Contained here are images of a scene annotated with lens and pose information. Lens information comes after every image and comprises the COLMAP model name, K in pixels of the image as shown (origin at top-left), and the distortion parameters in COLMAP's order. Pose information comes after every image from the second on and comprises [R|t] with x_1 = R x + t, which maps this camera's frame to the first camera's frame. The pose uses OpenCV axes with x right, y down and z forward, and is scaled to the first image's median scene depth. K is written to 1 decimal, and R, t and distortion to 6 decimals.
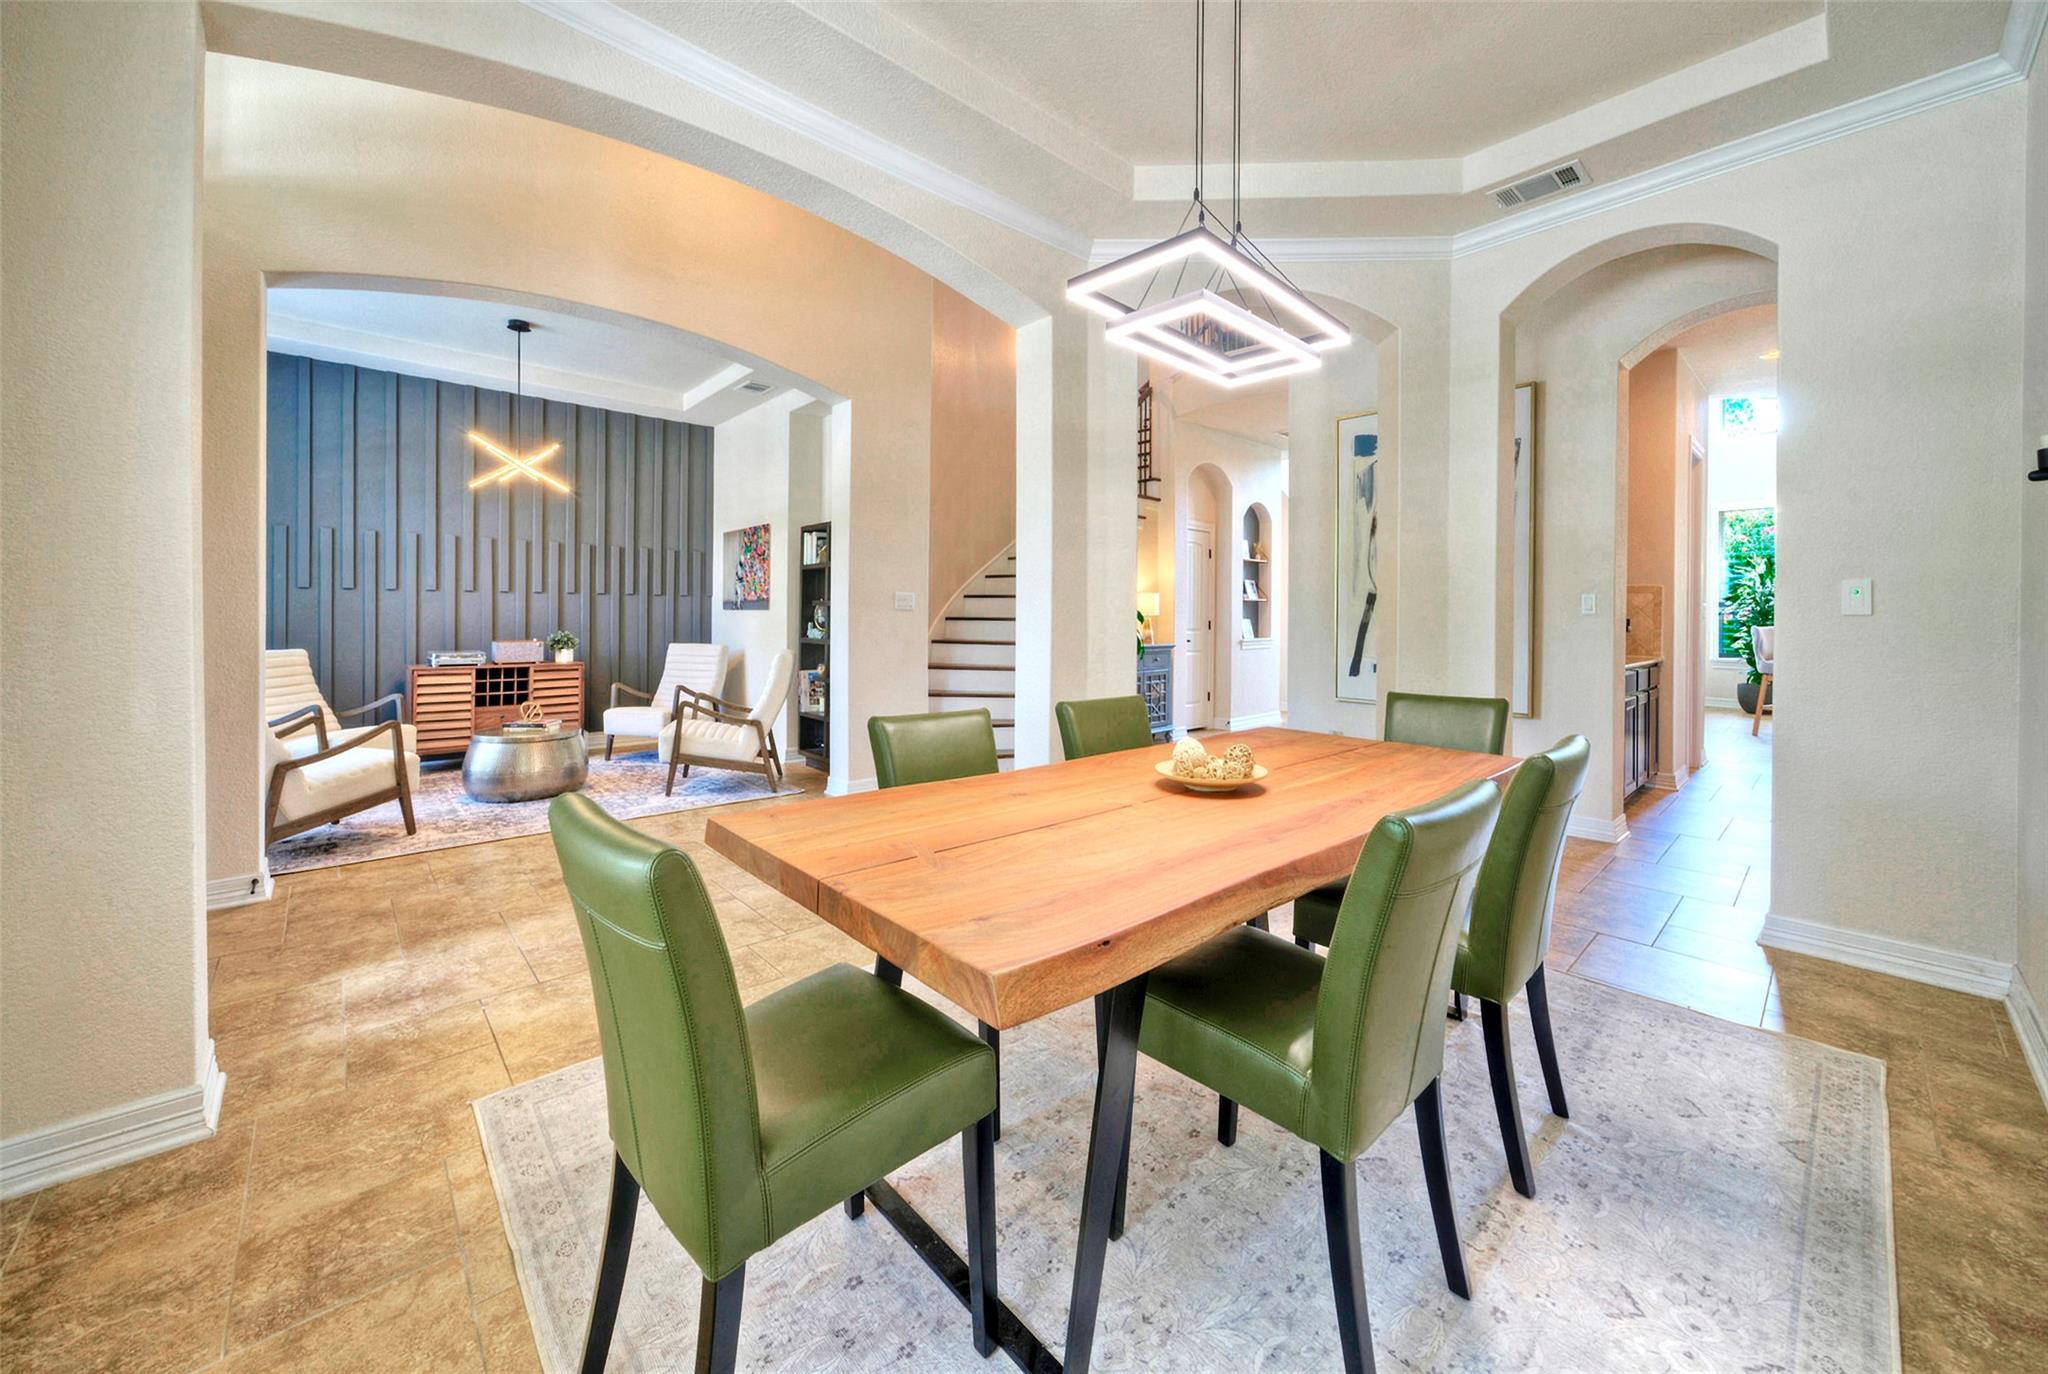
lens RADIAL K [[772.8, 0, 1016.4], [0, 772.8, 624.1], [0, 0, 1]] dist [-0.001033, 0.000040]
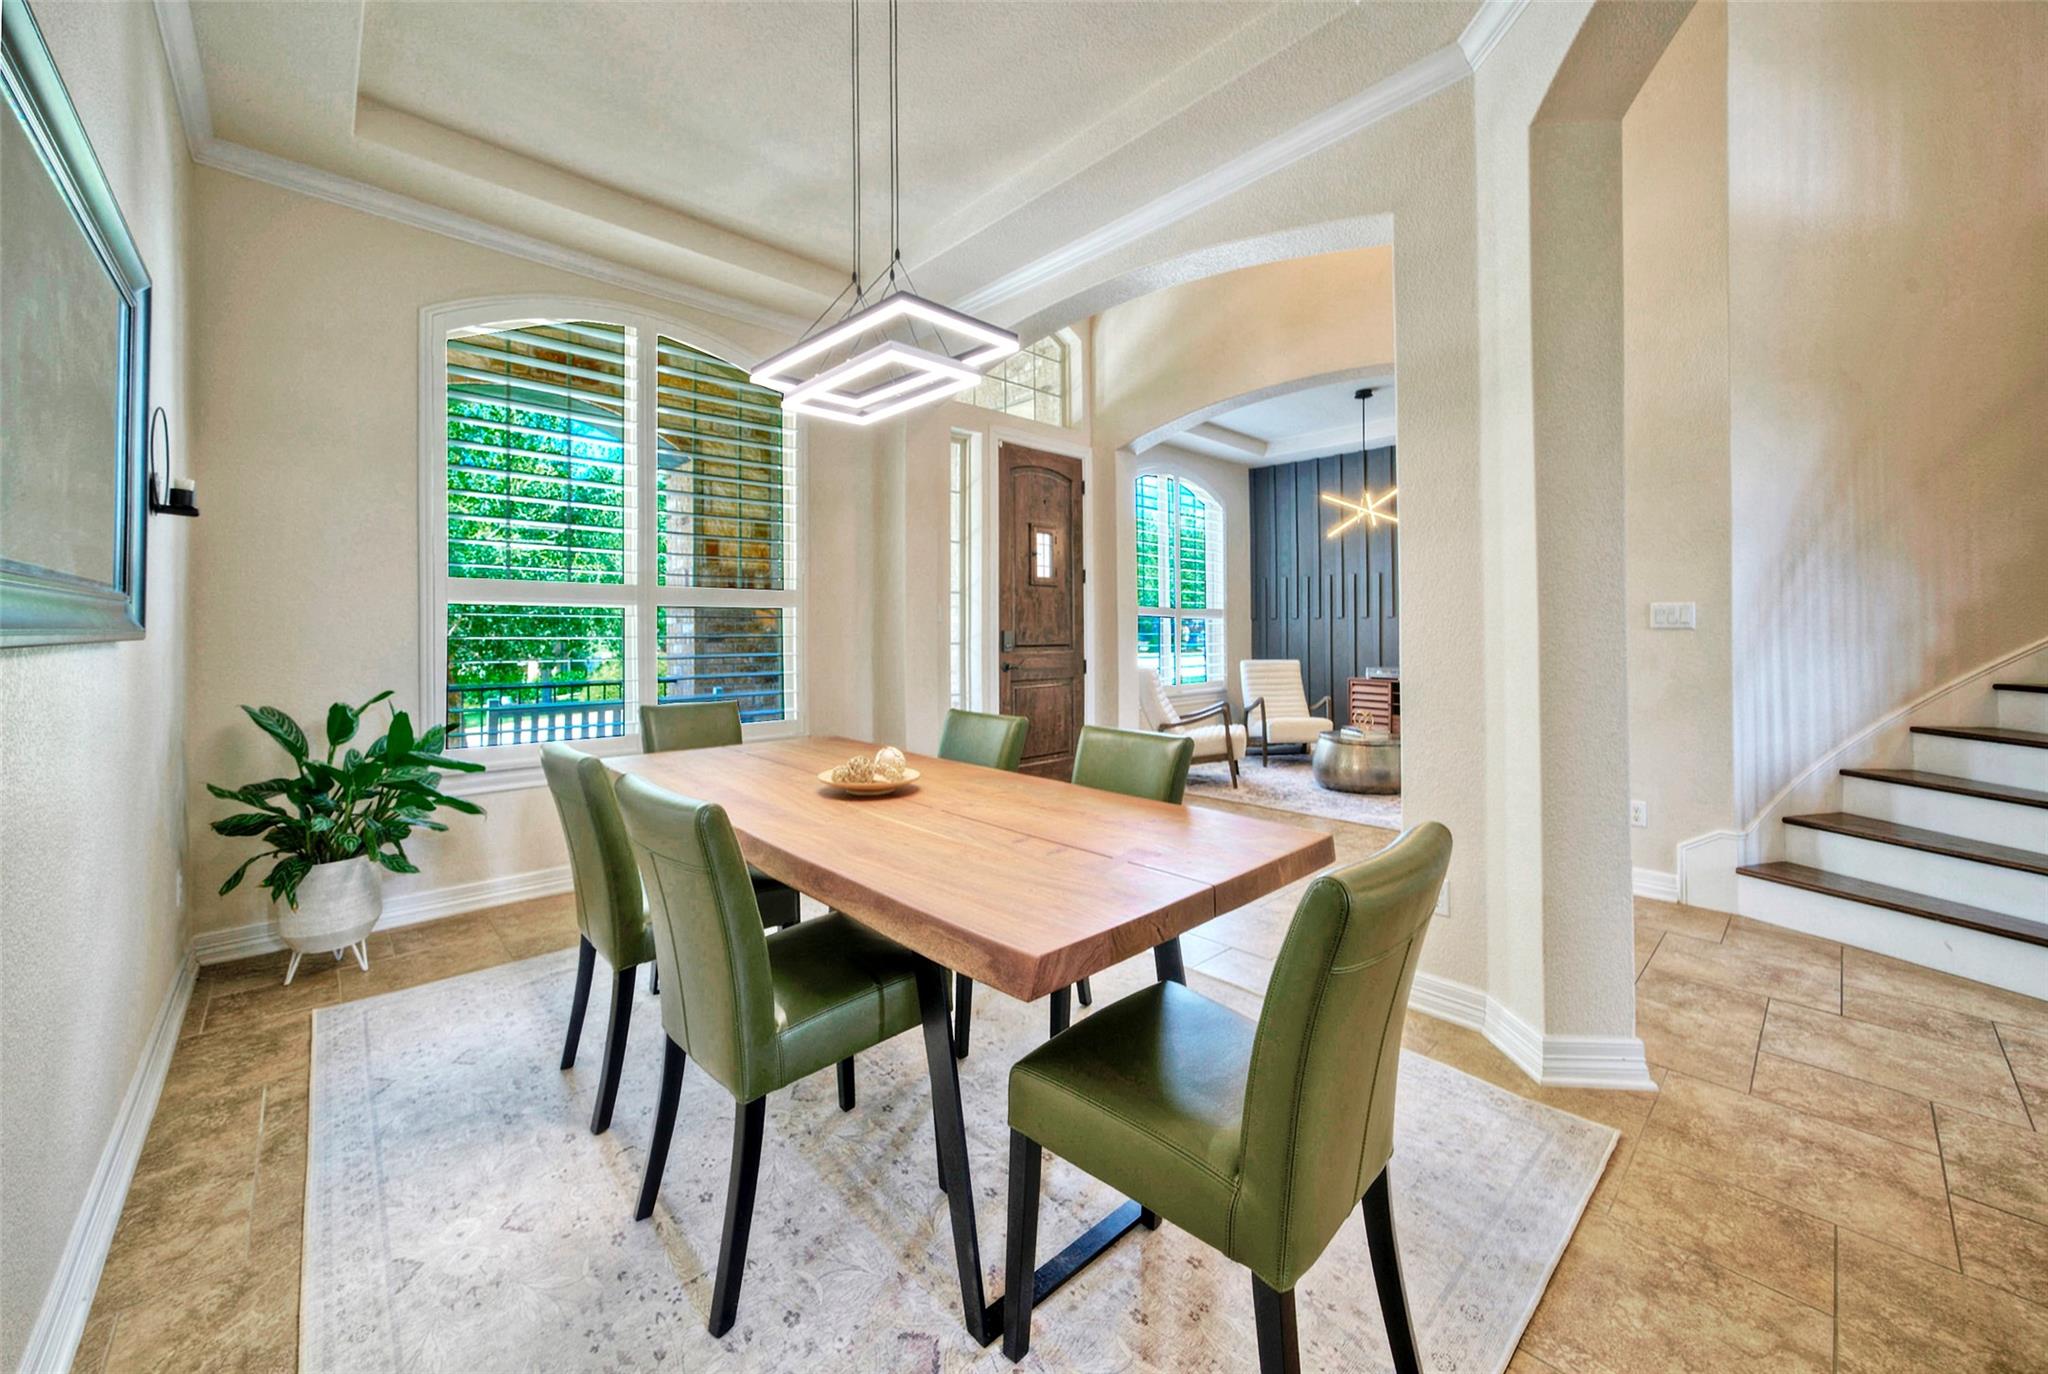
lens RADIAL K [[772.8, 0, 1016.4], [0, 772.8, 624.1], [0, 0, 1]] dist [-0.001033, 0.000040]
pose [[0.026538, -0.018929, -0.999469, 0.460298], [-0.011755, 0.999746, -0.019246, -0.001293], [0.999579, 0.012260, 0.026309, 0.383888]]
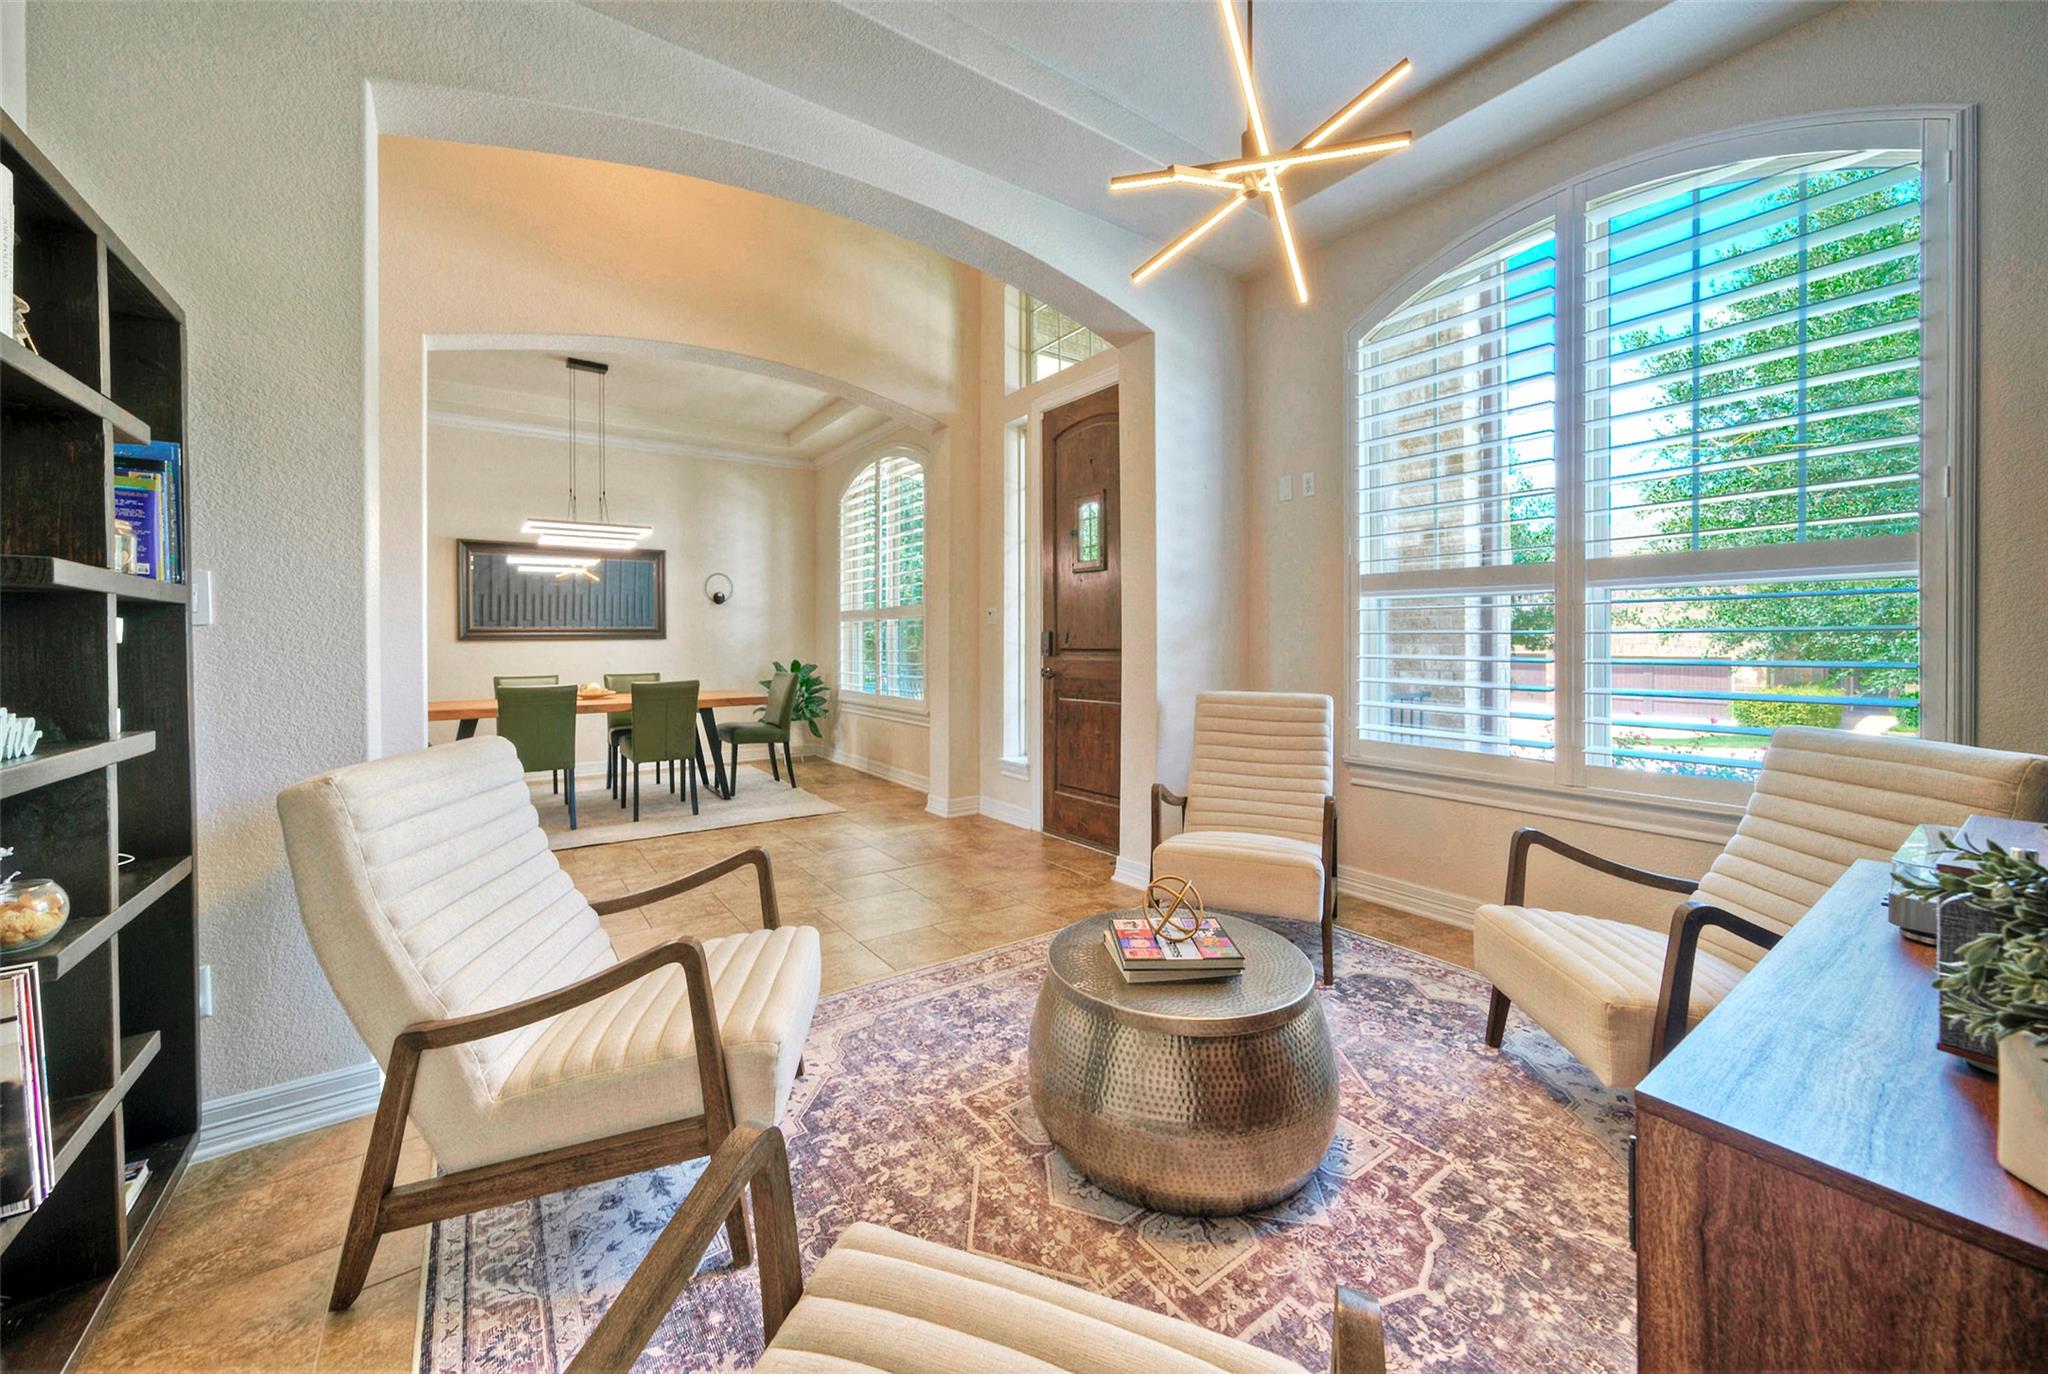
lens RADIAL K [[762.6, 0, 1017.2], [0, 762.6, 642.3], [0, 0, 1]] dist [-0.001323, 0.000104]
pose [[-0.993780, -0.004485, 0.111269, -0.515083], [-0.003491, 0.999952, 0.009131, -0.007190], [-0.111304, 0.008686, -0.993748, 1.169755]]
